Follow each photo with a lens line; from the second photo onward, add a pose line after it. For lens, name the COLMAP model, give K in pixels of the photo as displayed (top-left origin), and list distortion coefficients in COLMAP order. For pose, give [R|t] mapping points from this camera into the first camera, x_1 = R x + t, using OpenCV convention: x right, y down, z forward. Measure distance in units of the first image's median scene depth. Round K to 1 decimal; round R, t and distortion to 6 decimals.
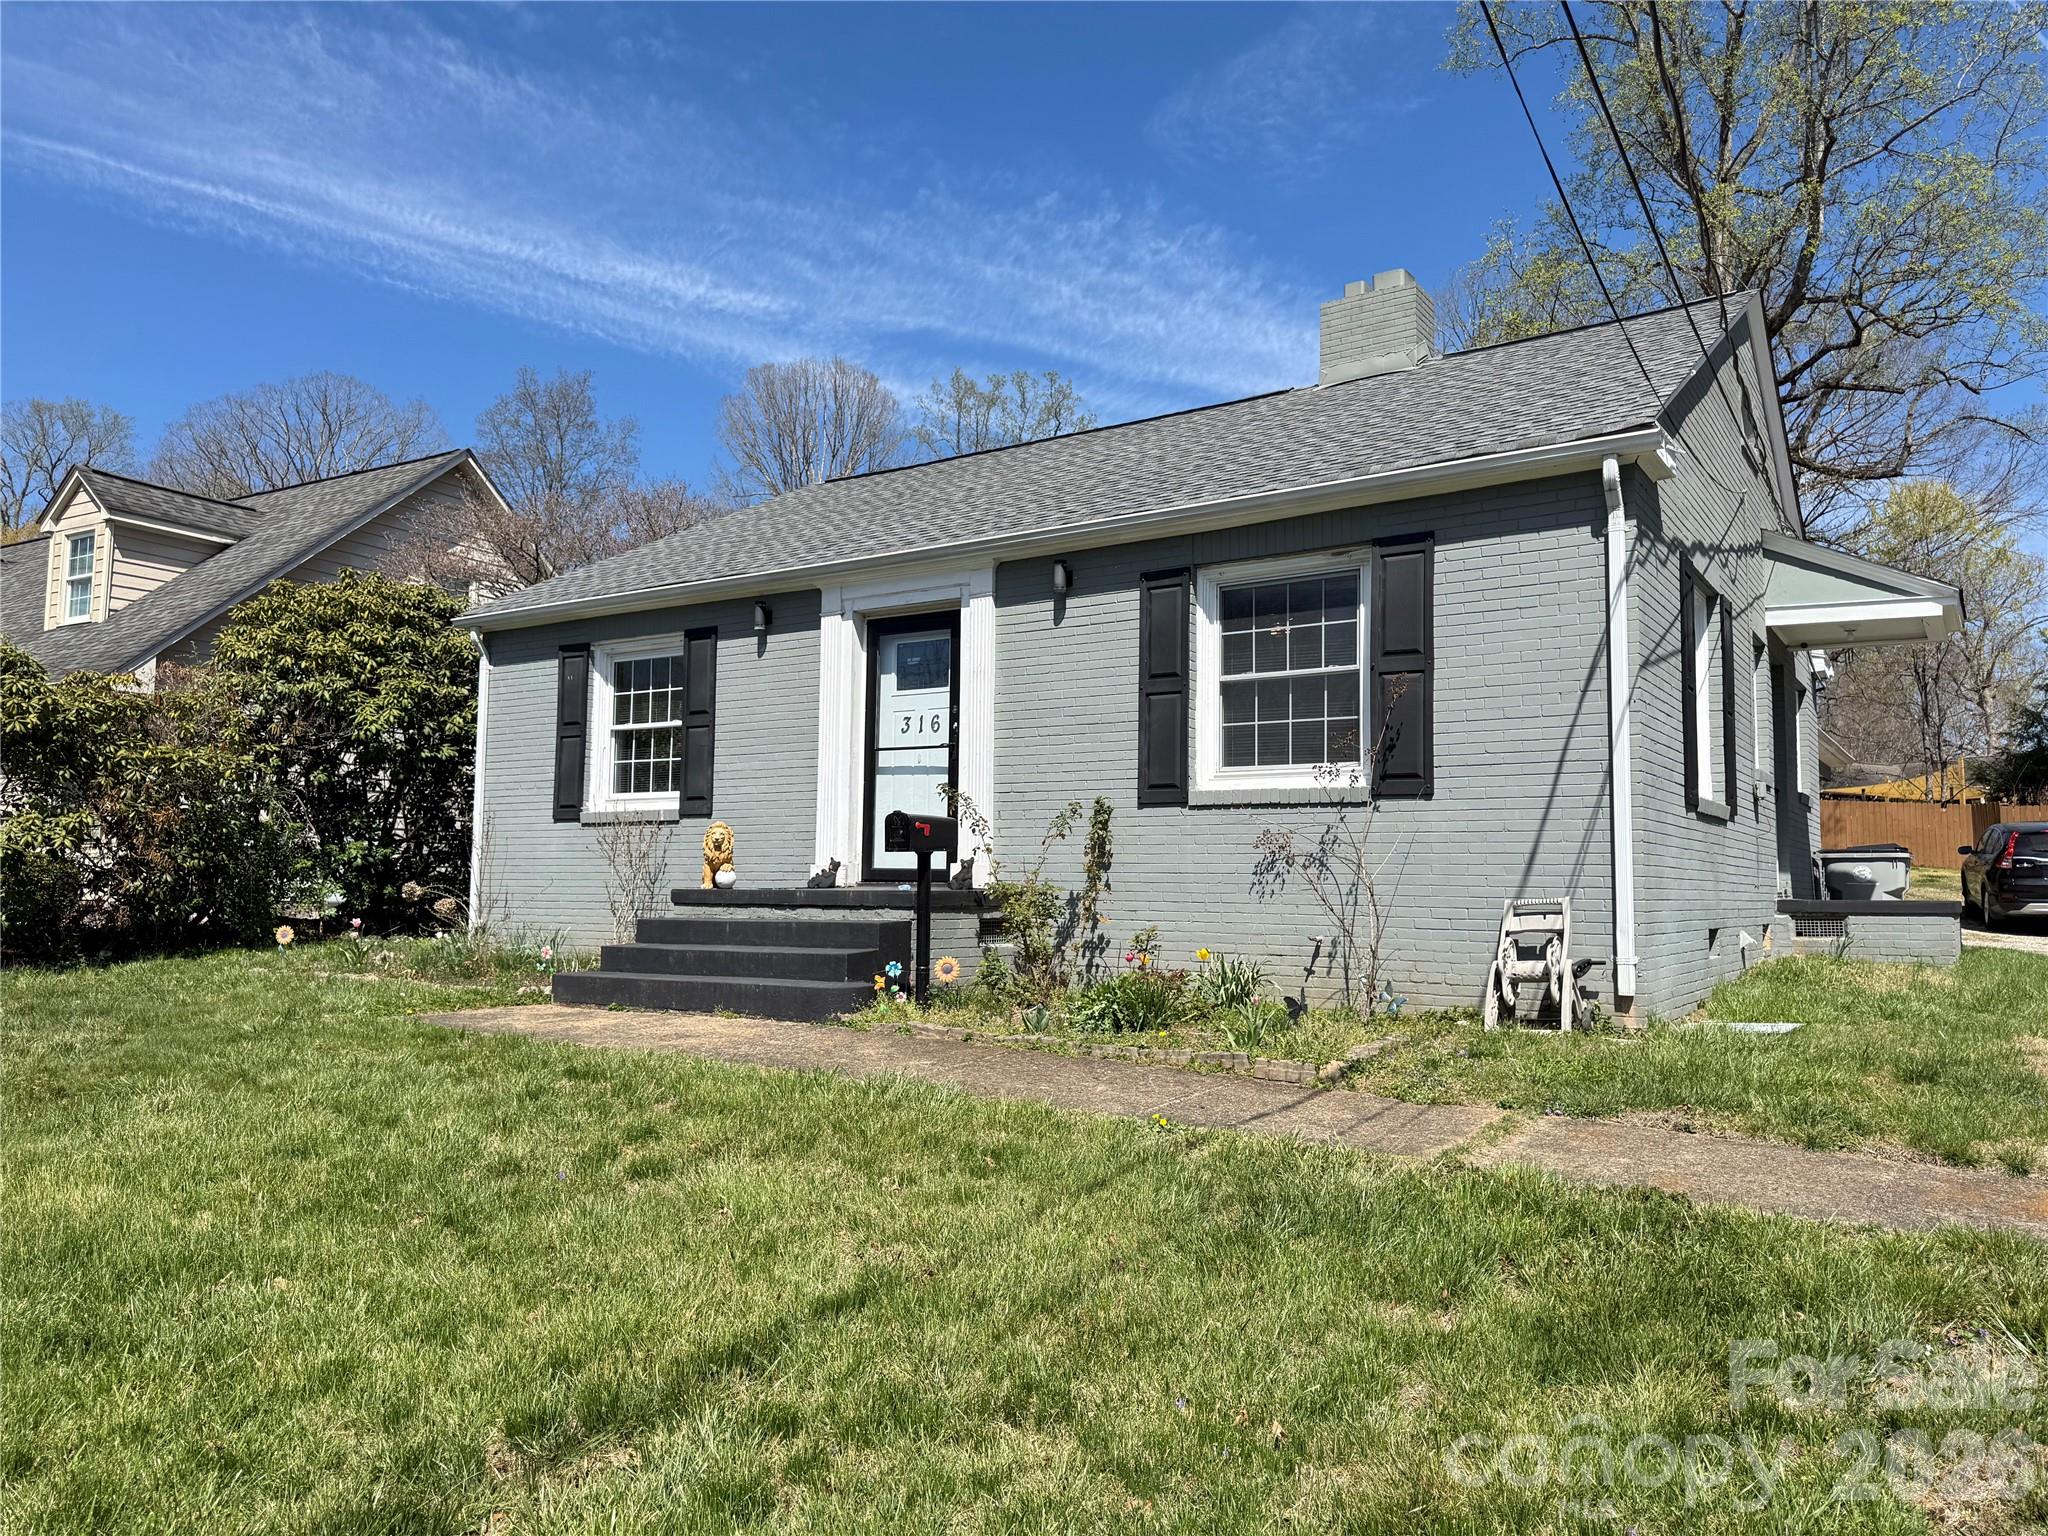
lens RADIAL K [[1437.8, 0, 1019.6], [0, 1437.8, 769.3], [0, 0, 1]] dist [0.108357, -0.167923]
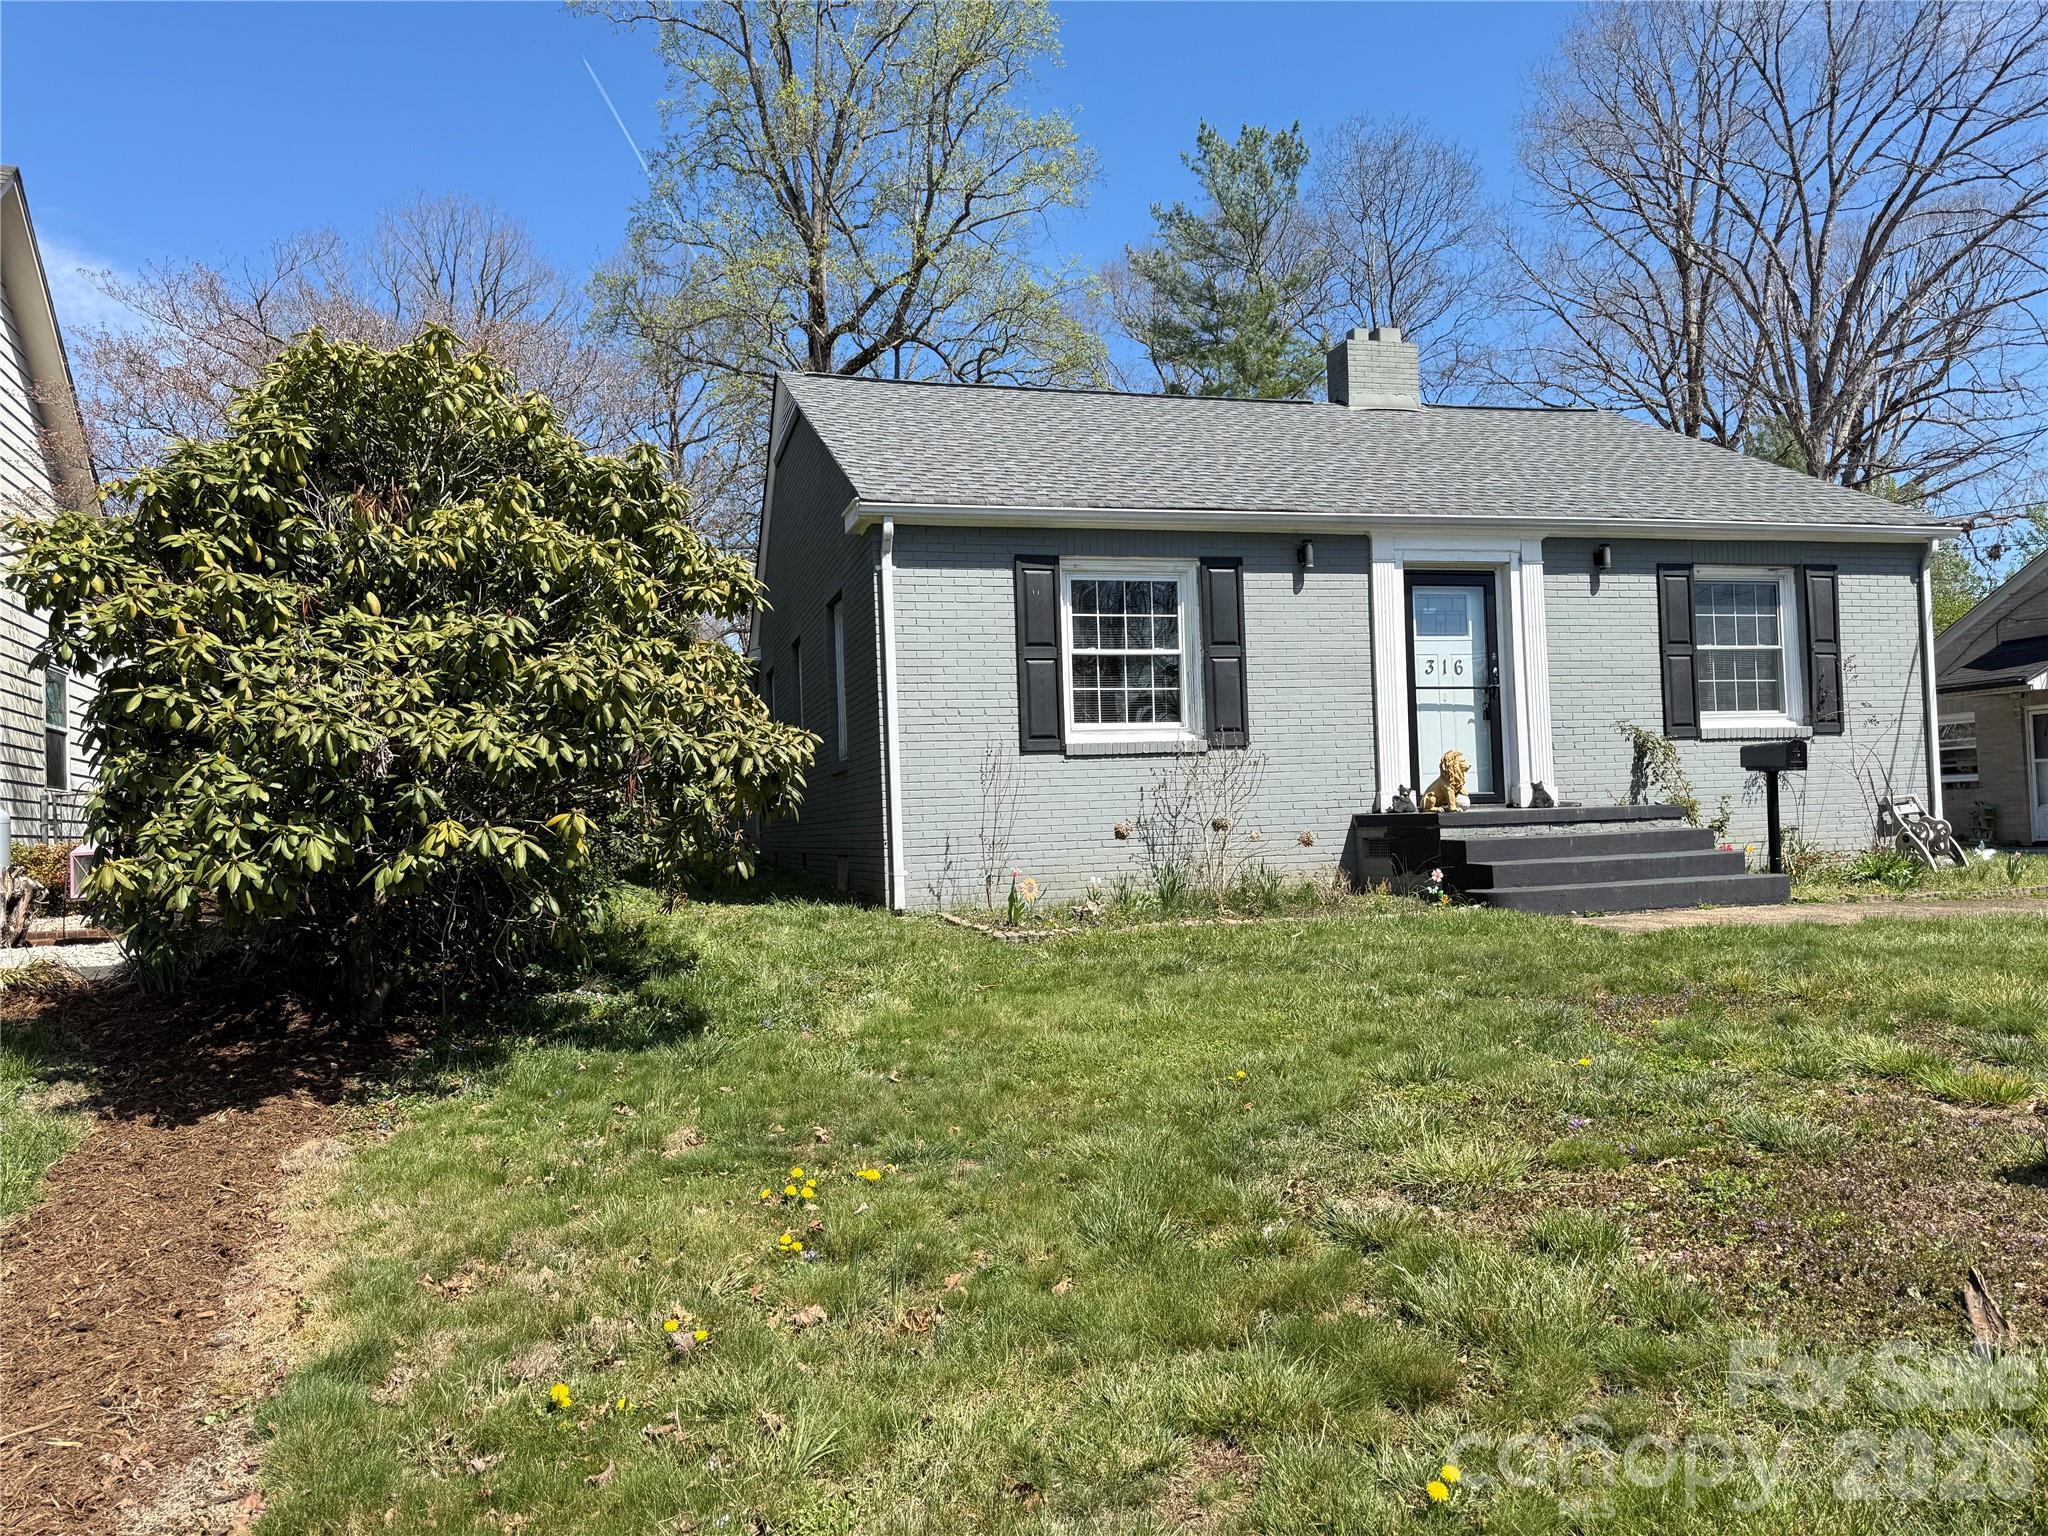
lens RADIAL K [[1455.4, 0, 1009.1], [0, 1455.4, 790.1], [0, 0, 1]] dist [0.113594, -0.200306]
pose [[0.645954, -0.015667, 0.763215, -1.115317], [-0.021072, 0.999042, 0.038343, 0.026911], [-0.763085, -0.040850, 0.645006, 0.478195]]
